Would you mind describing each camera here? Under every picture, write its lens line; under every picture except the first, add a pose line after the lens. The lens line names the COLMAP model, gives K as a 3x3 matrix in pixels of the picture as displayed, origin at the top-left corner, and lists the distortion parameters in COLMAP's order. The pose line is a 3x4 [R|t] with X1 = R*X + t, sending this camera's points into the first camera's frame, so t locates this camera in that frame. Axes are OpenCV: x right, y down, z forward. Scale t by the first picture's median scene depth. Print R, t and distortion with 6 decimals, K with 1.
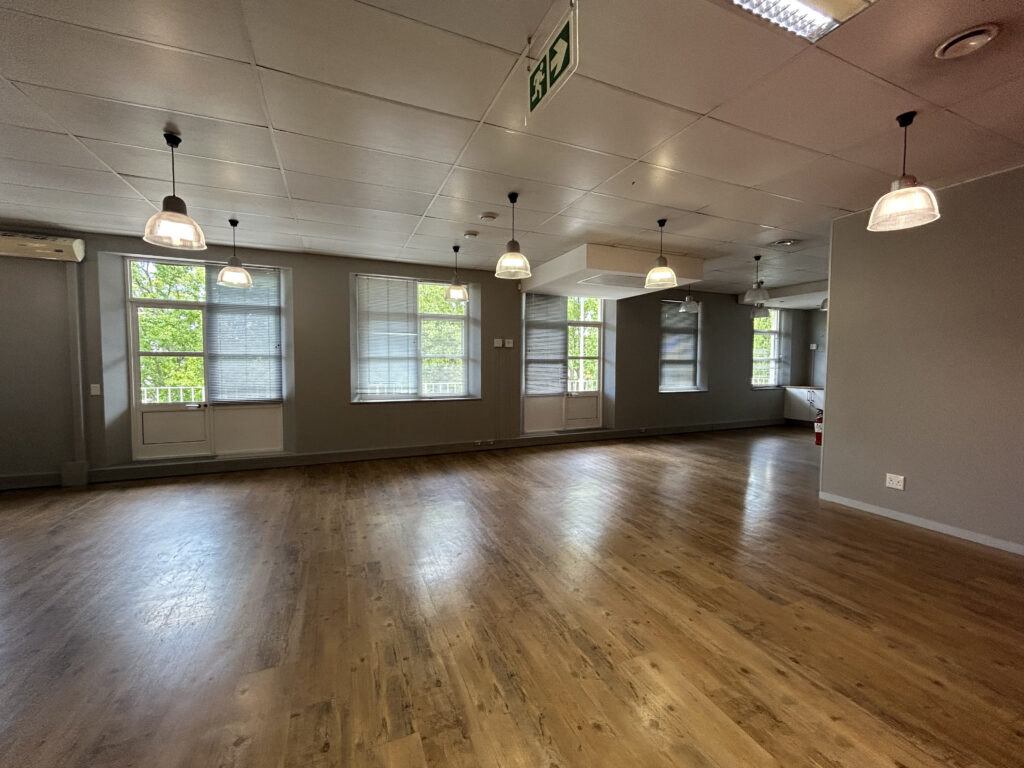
lens RADIAL K [[414.9, 0, 507.1], [0, 414.9, 376.0], [0, 0, 1]] dist [0.024271, 0.000164]
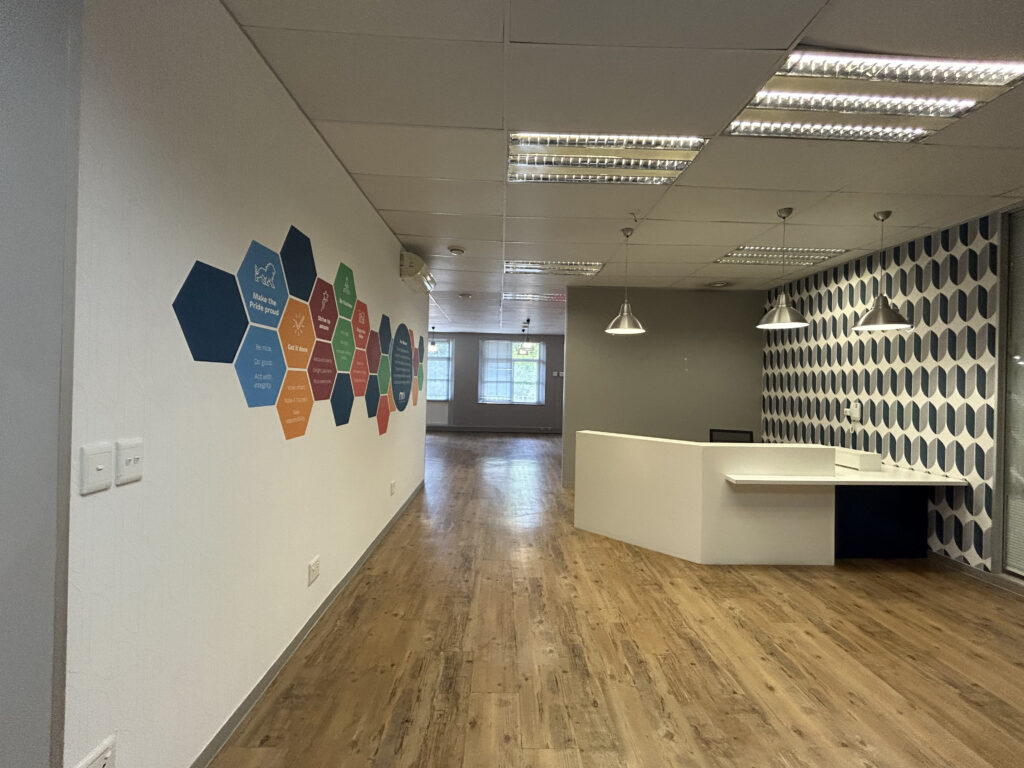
lens RADIAL K [[414.9, 0, 513.3], [0, 414.9, 384.2], [0, 0, 1]] dist [0.024271, 0.000164]
pose [[0.928883, 0.009991, -0.370239, 0.497686], [-0.027144, 0.998784, -0.041148, 0.045980], [0.369378, 0.048272, 0.928025, -0.765770]]
